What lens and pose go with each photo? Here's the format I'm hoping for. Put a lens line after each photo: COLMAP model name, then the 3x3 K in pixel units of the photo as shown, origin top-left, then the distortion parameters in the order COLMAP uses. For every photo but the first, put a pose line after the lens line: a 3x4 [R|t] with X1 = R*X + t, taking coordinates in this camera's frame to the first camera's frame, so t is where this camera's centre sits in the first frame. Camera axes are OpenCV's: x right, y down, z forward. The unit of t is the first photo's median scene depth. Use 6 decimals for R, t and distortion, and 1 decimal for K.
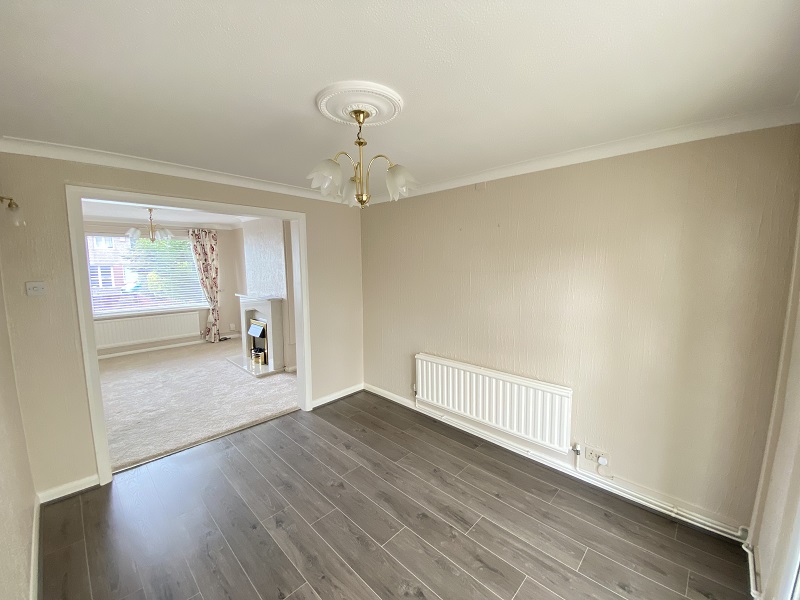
lens RADIAL K [[328.7, 0, 401.2], [0, 328.7, 300.1], [0, 0, 1]] dist [-0.003643, -0.000848]
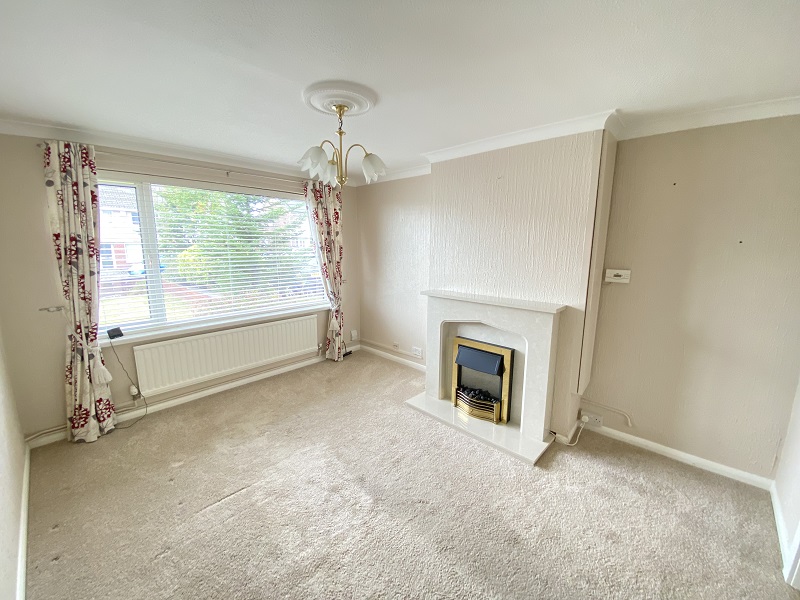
lens RADIAL K [[328.7, 0, 401.2], [0, 328.7, 300.1], [0, 0, 1]] dist [-0.003643, -0.000848]
pose [[0.999995, 0.003170, 0.000447, -0.450878], [-0.003190, 0.998396, 0.056531, -0.030132], [-0.000268, -0.056532, 0.998401, 0.360209]]
